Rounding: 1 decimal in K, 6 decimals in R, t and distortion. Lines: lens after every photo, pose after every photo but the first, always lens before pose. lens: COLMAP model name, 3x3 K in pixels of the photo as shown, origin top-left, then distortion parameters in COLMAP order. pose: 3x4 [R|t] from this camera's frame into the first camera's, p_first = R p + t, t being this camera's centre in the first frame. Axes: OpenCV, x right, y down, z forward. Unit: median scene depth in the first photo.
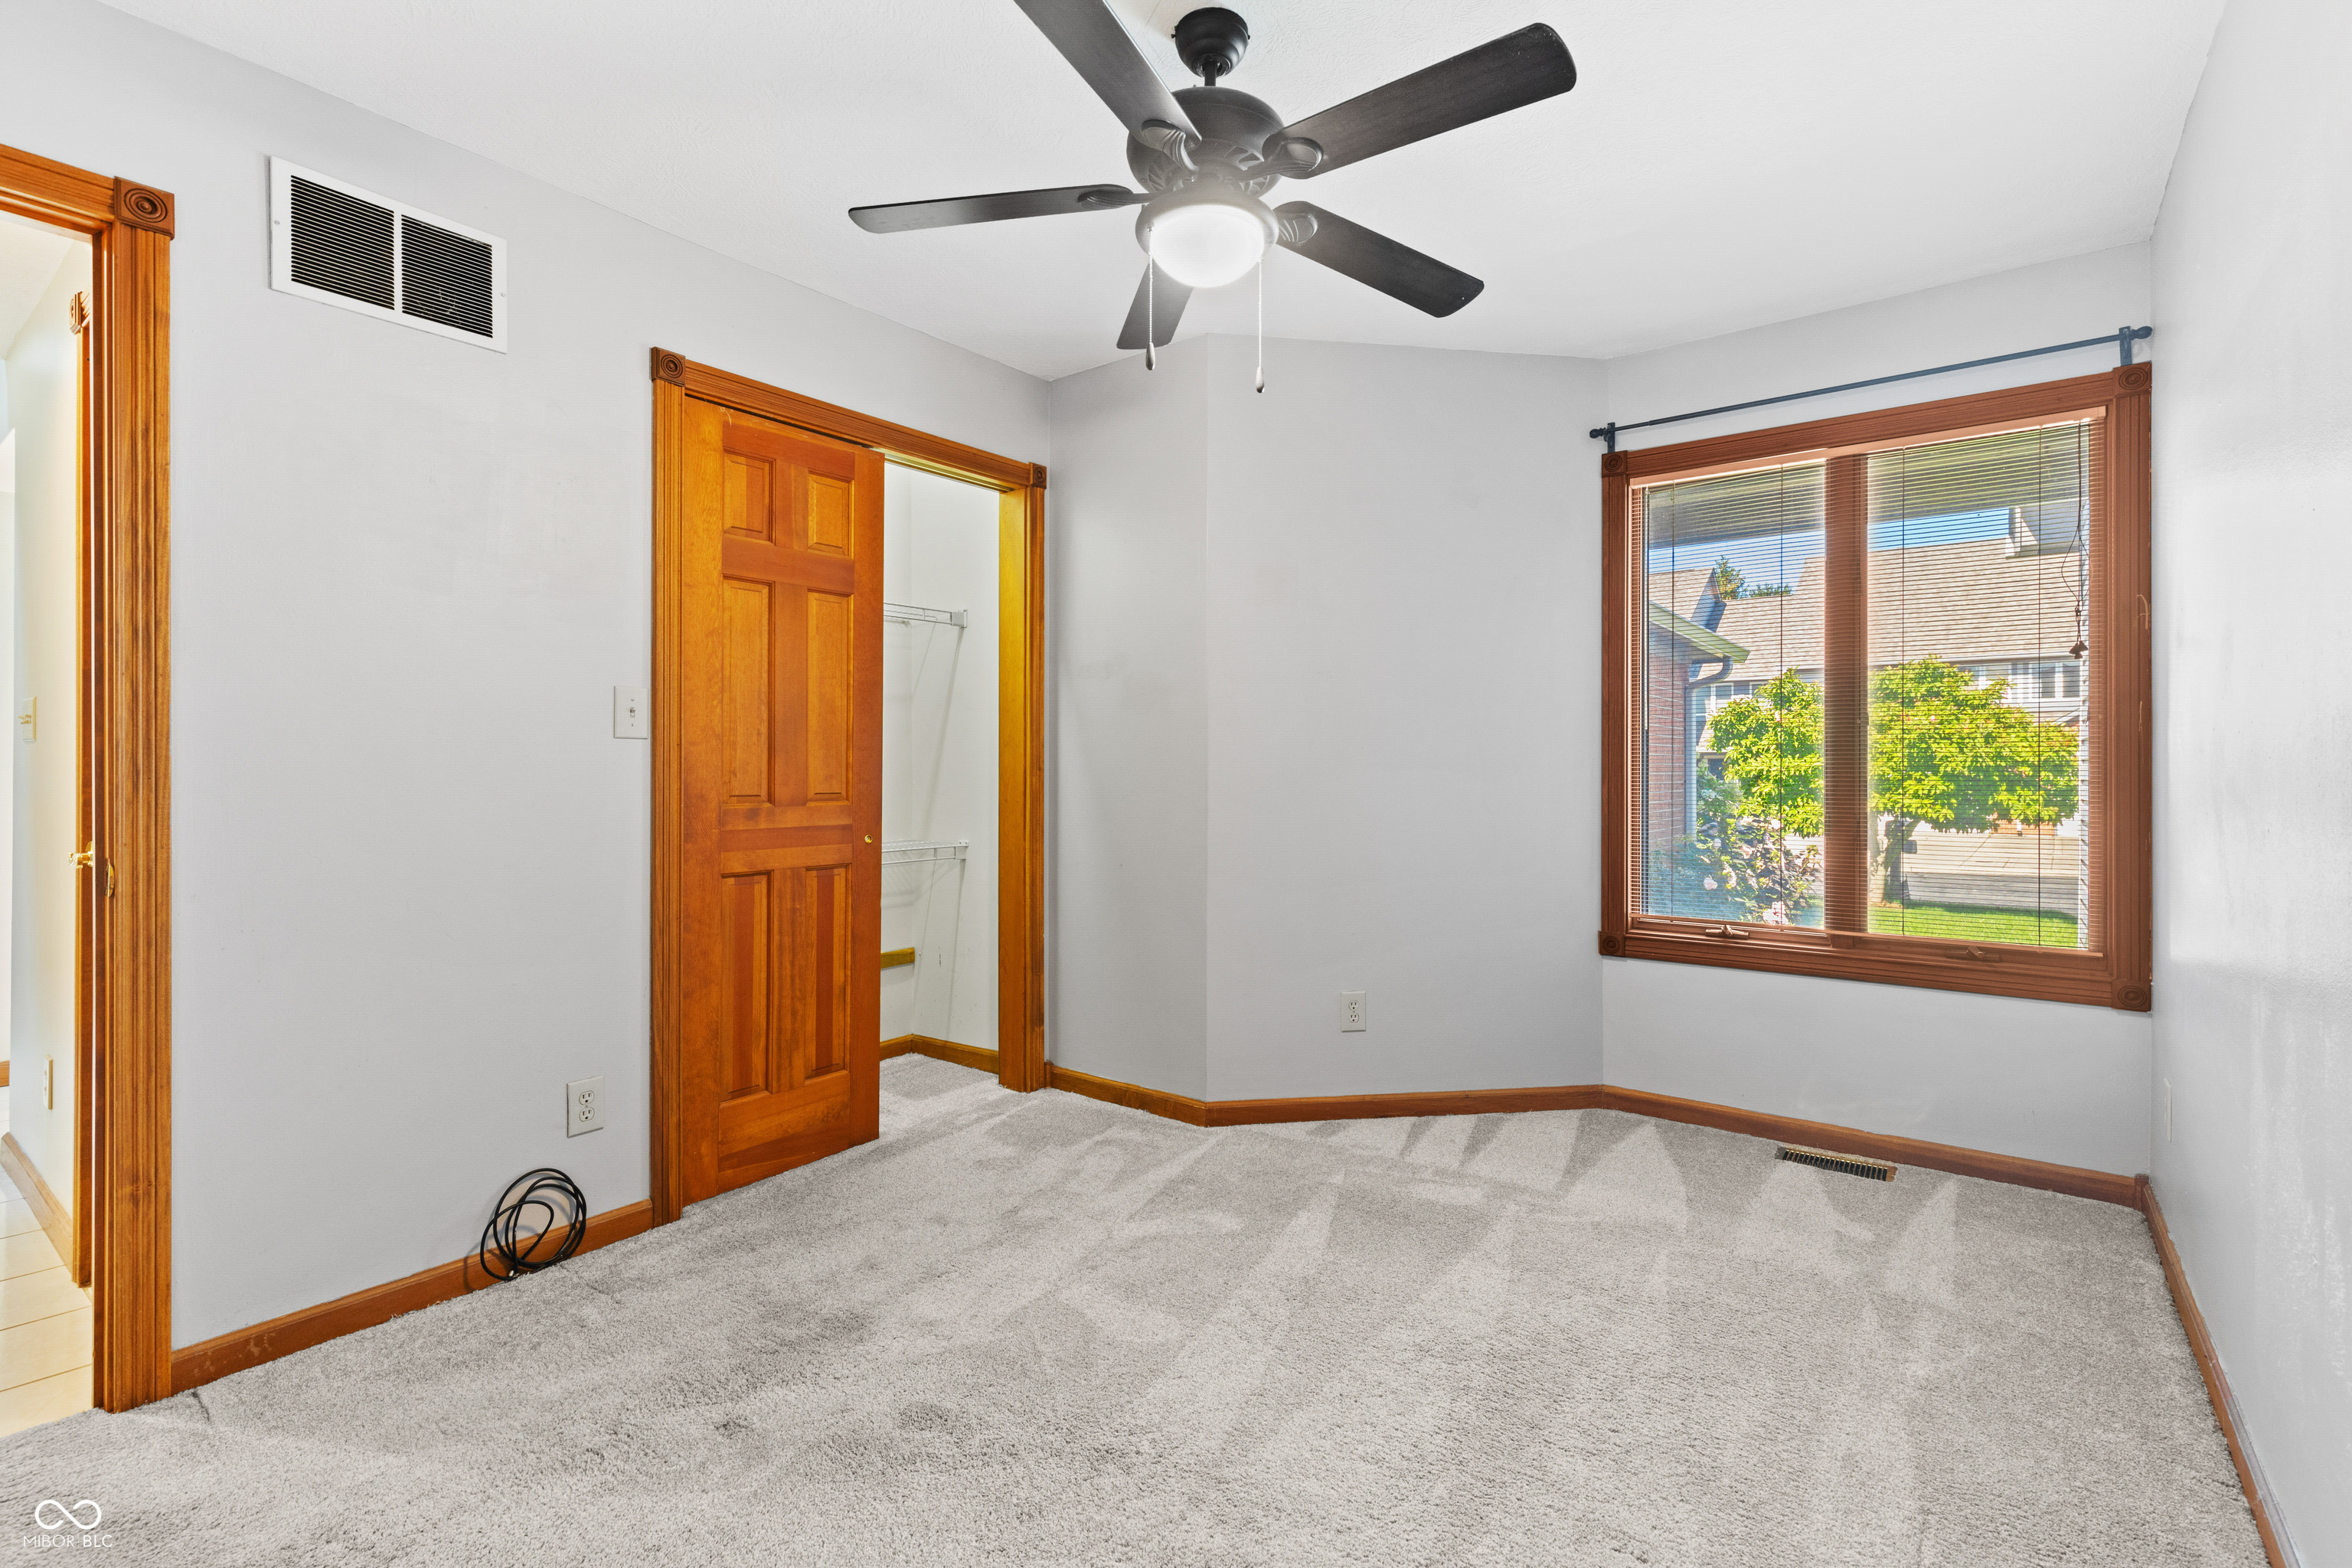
lens RADIAL K [[1072.7, 0, 1182.8], [0, 1072.7, 780.0], [0, 0, 1]] dist [0.004287, -0.000874]
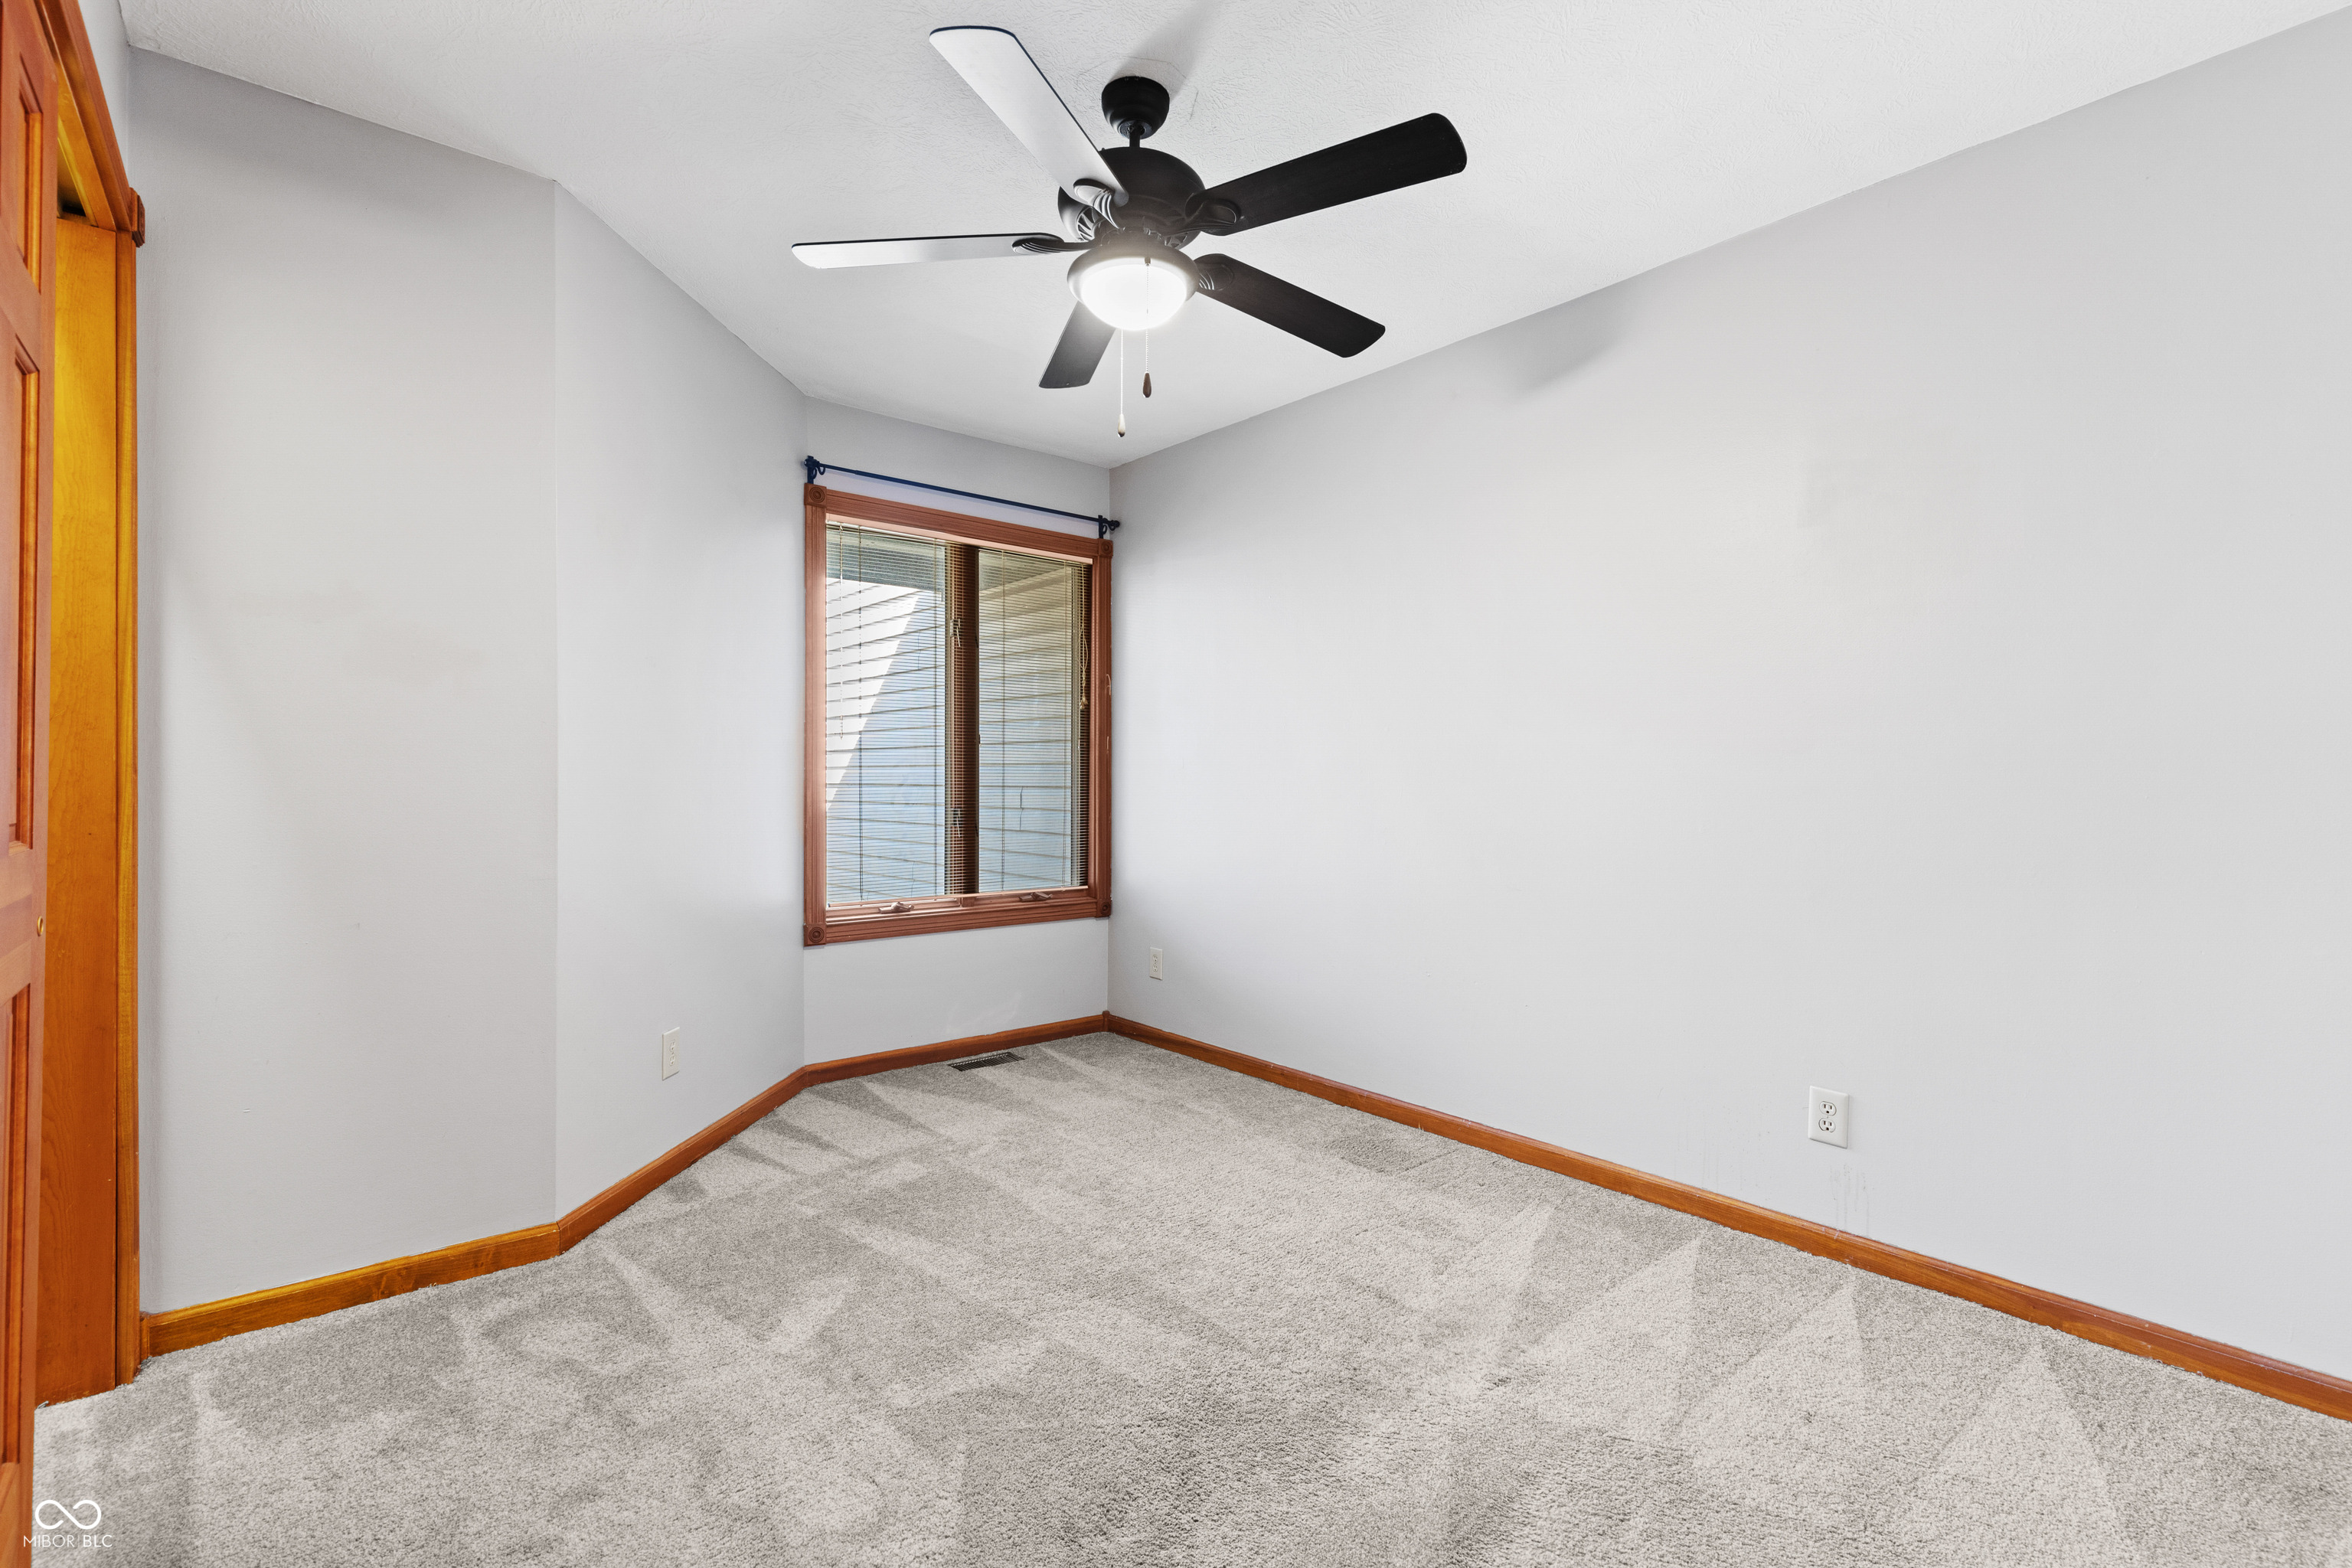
lens RADIAL K [[1061.5, 0, 1176.0], [0, 1061.5, 784.0], [0, 0, 1]] dist [0.000971, -0.000383]
pose [[0.214727, -0.005699, 0.976658, -0.675298], [0.006050, 0.999972, 0.004505, -0.003256], [-0.976655, 0.004941, 0.214755, 0.476532]]
